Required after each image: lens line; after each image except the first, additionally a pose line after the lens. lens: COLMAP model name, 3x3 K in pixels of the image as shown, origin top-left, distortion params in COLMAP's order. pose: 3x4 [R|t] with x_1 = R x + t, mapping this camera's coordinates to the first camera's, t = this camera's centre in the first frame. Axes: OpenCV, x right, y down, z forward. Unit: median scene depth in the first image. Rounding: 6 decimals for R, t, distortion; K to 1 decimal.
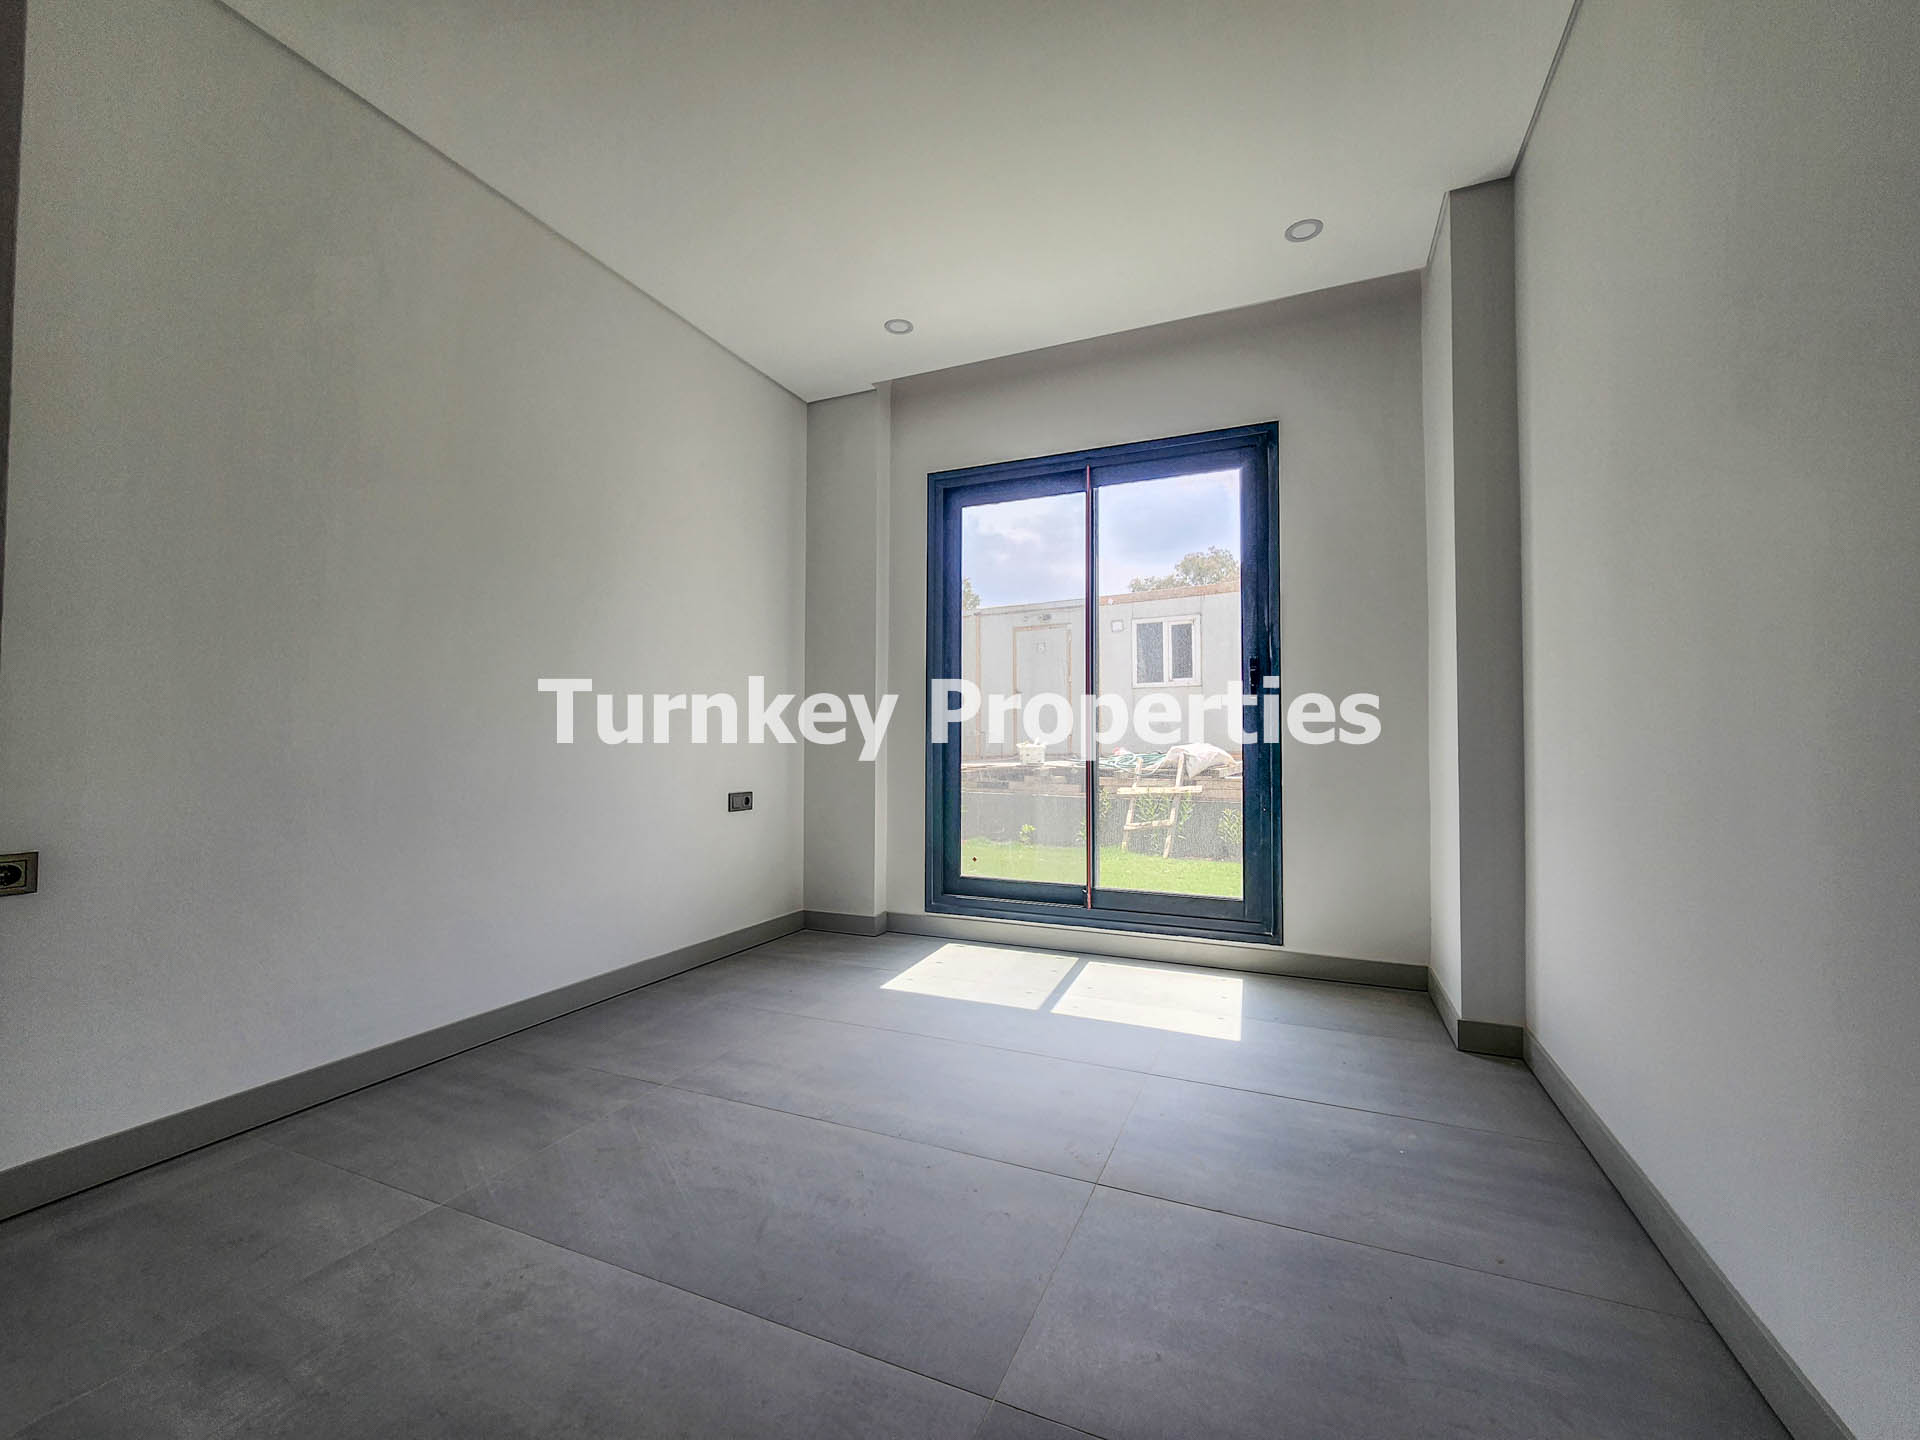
lens RADIAL K [[788.7, 0, 965.5], [0, 788.7, 720.0], [0, 0, 1]] dist [-0.001752, 0.001426]
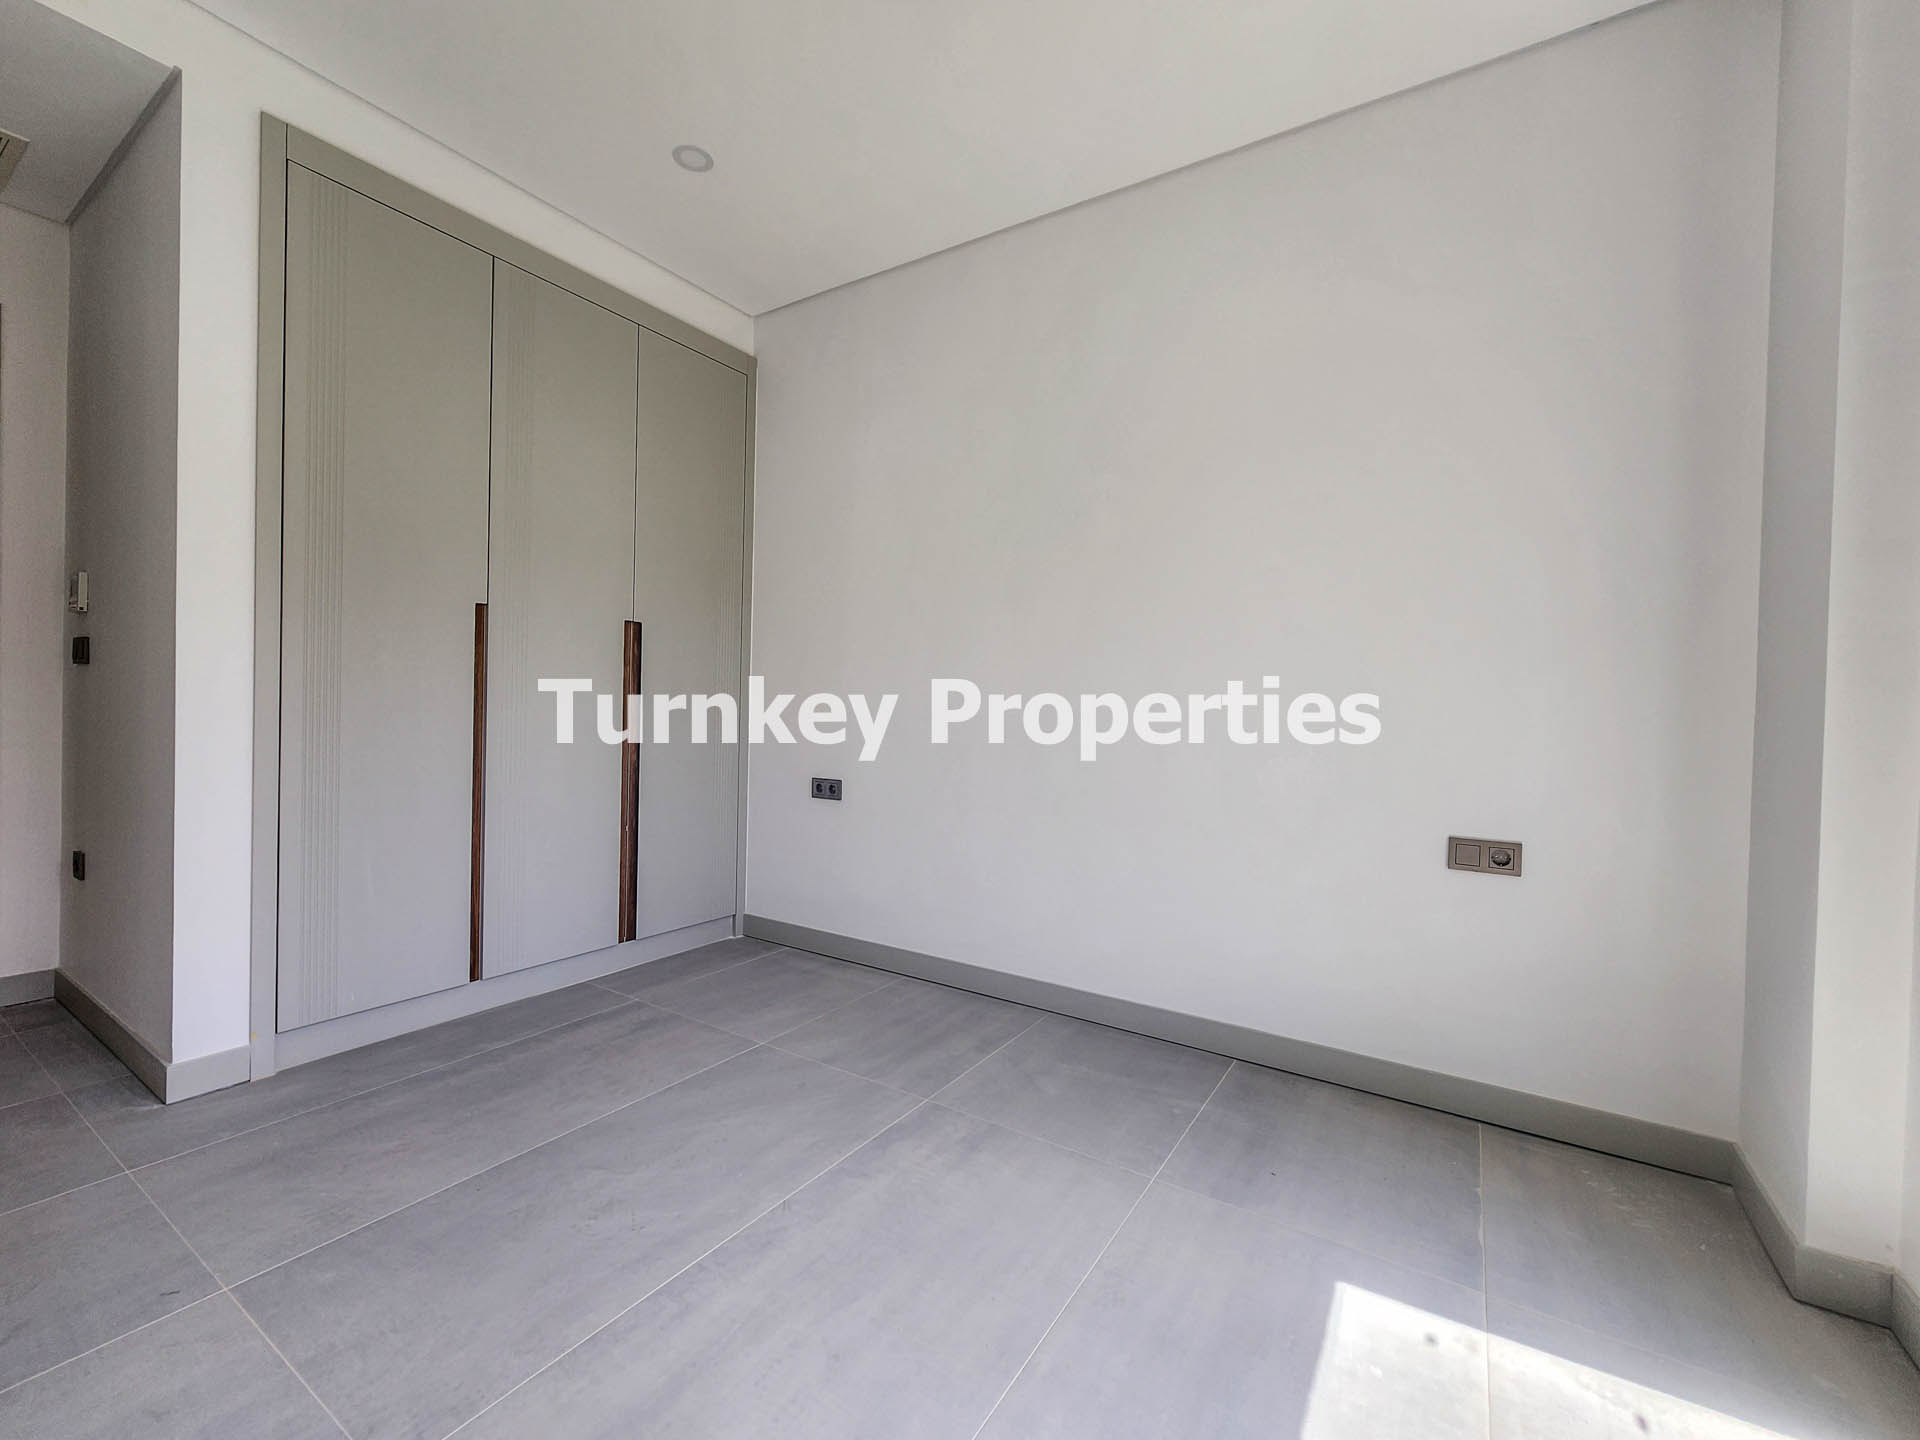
lens RADIAL K [[788.7, 0, 965.5], [0, 788.7, 720.0], [0, 0, 1]] dist [-0.001752, 0.001426]
pose [[-0.155584, 0.003440, -0.987817, 0.545544], [0.002076, 0.999993, 0.003156, 0.010334], [0.987820, -0.001560, -0.155590, 1.223285]]
